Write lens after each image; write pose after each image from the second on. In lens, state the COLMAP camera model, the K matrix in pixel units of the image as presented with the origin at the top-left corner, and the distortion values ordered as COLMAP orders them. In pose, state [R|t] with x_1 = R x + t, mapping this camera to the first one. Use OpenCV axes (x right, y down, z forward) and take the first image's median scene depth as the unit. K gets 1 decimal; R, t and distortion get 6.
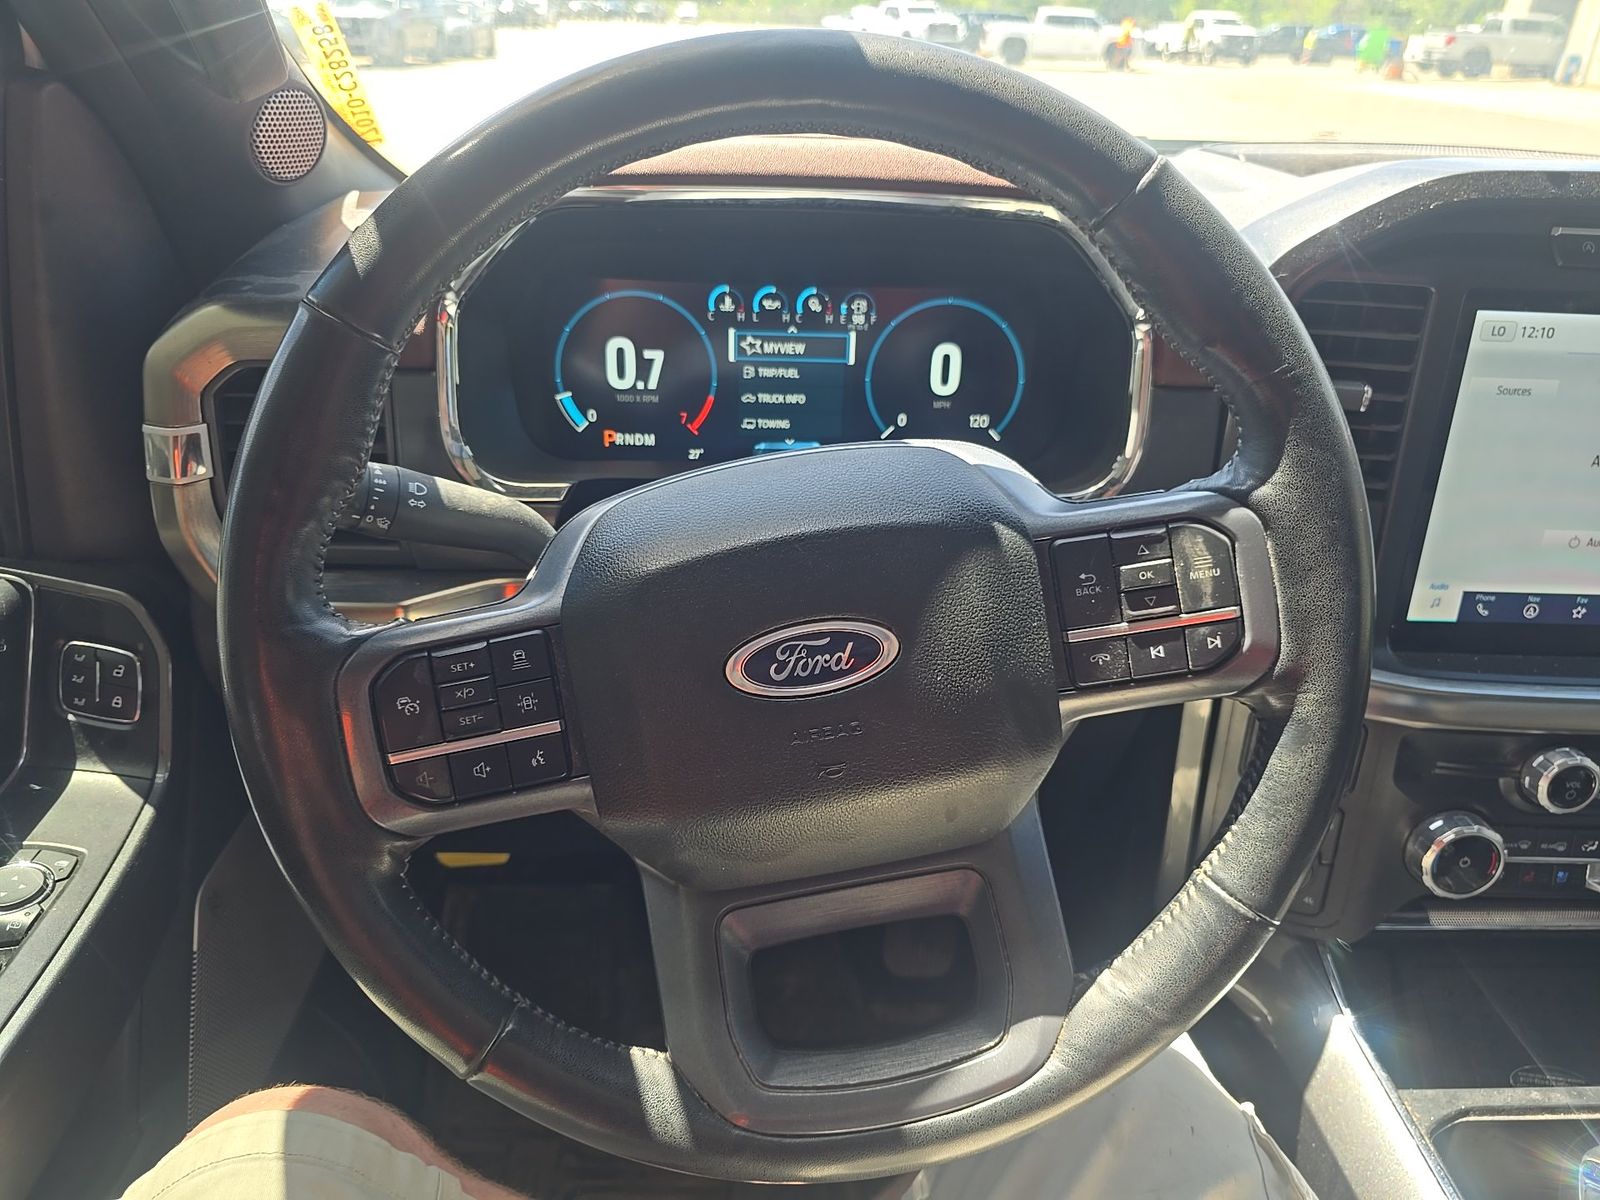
lens RADIAL K [[1106.5, 0, 802.1], [0, 1106.5, 592.9], [0, 0, 1]] dist [0.049269, -0.047888]
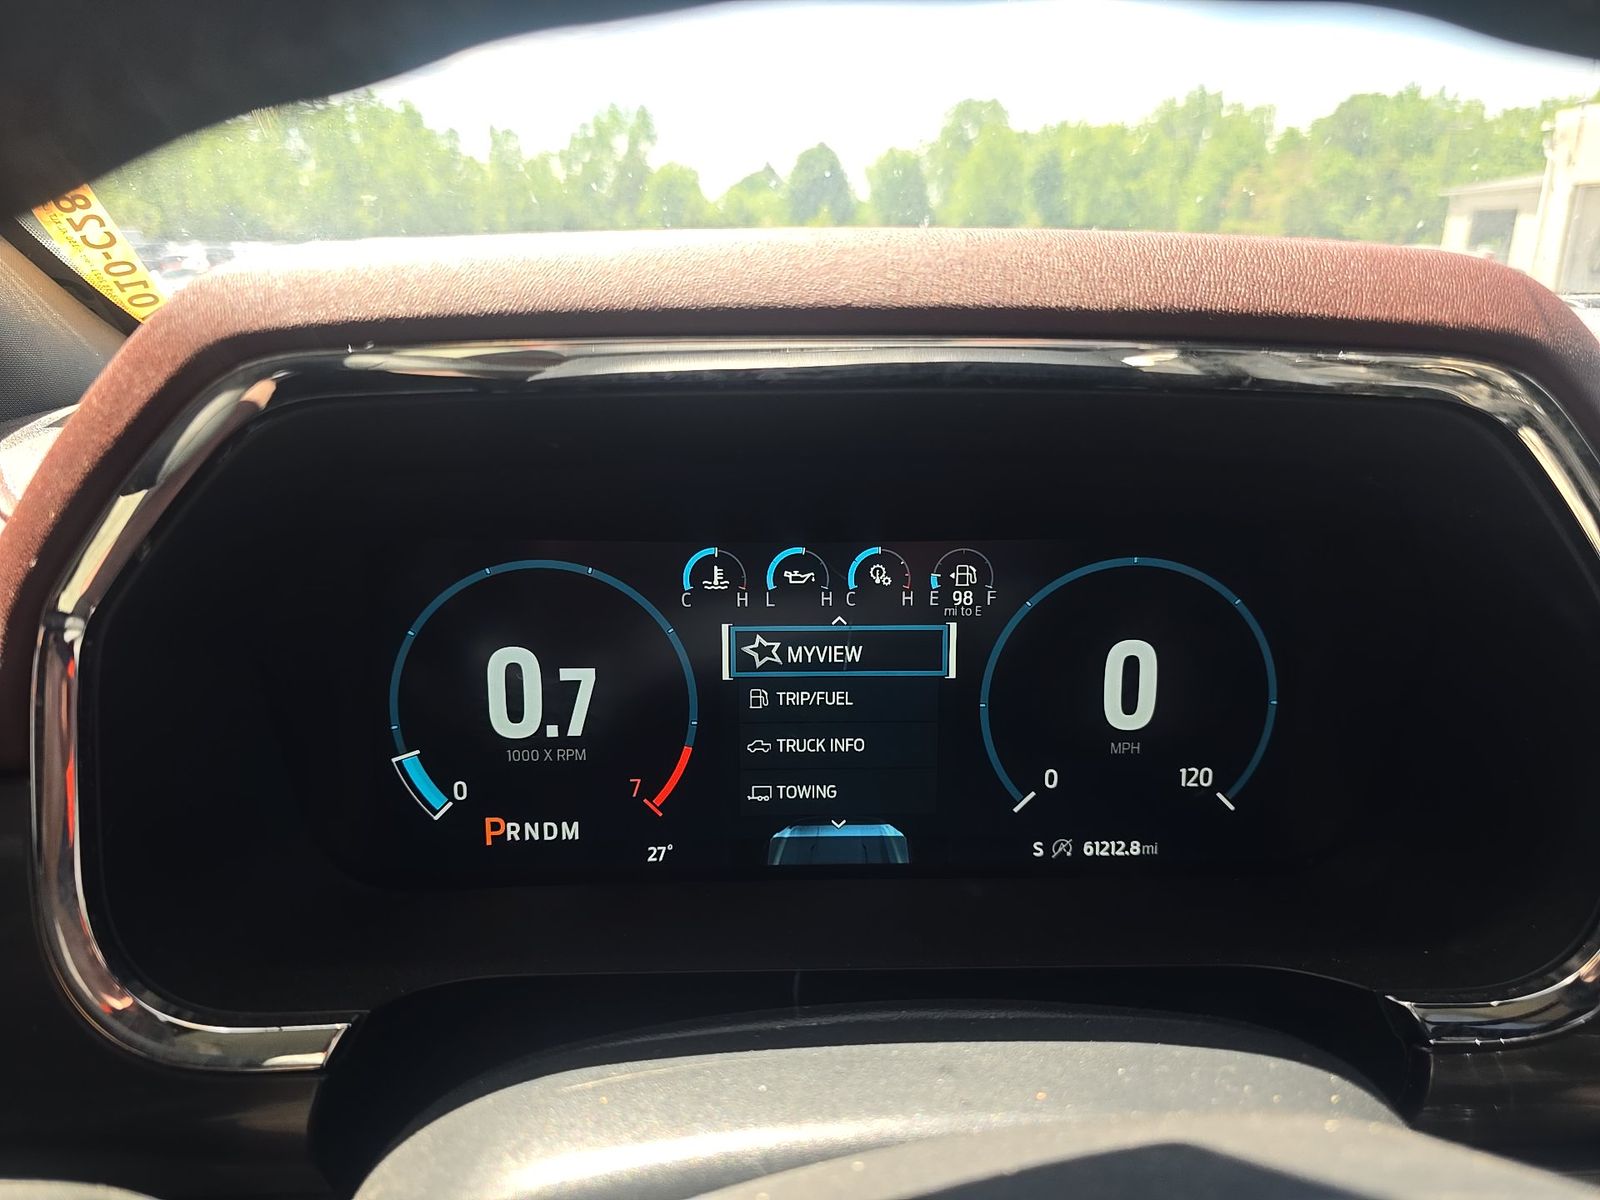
lens RADIAL K [[1106.5, 0, 810.4], [0, 1106.5, 588.5], [0, 0, 1]] dist [0.049269, -0.047888]
pose [[0.999556, -0.028138, 0.009791, -0.031955], [0.029464, 0.982319, -0.184880, -0.180435], [-0.004415, 0.185086, 0.982712, 0.556063]]
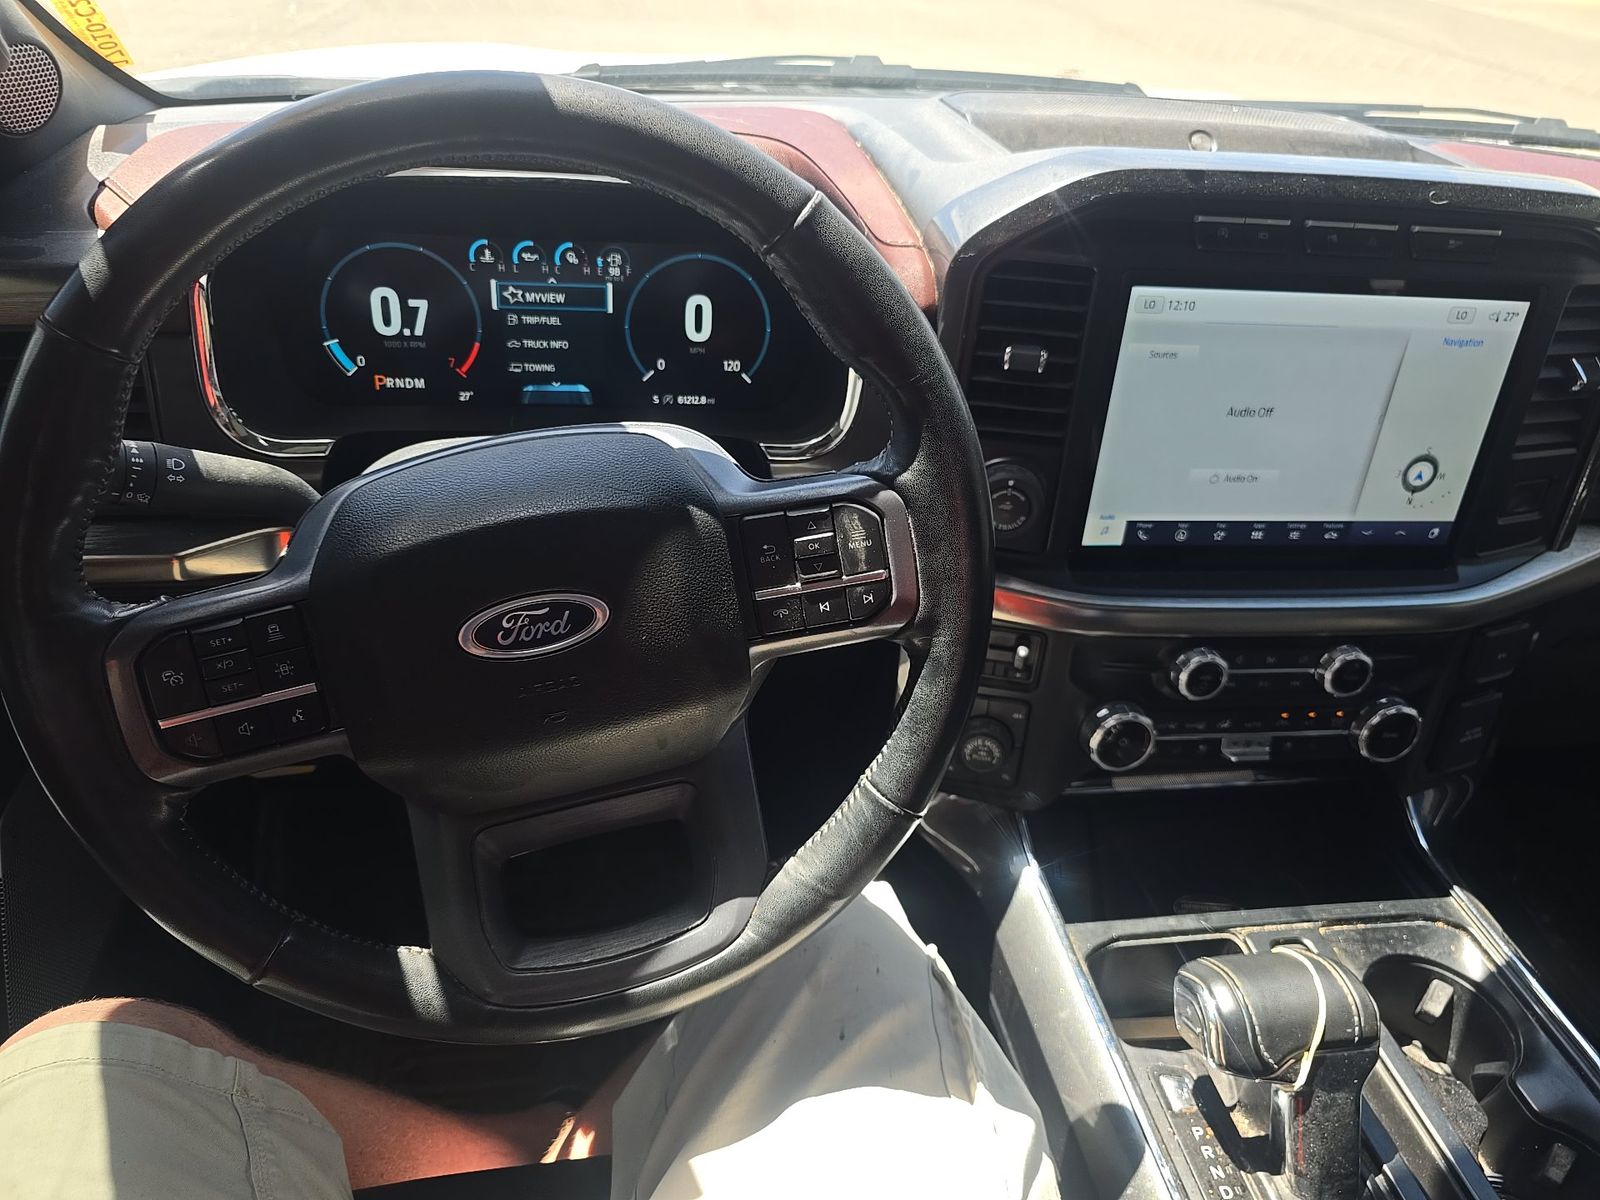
lens RADIAL K [[1106.5, 0, 795.7], [0, 1106.5, 591.1], [0, 0, 1]] dist [0.049269, -0.047888]
pose [[0.991064, -0.029993, 0.129968, 0.087540], [0.014608, 0.992936, 0.117746, -0.074164], [-0.132581, -0.114796, 0.984502, -0.134175]]
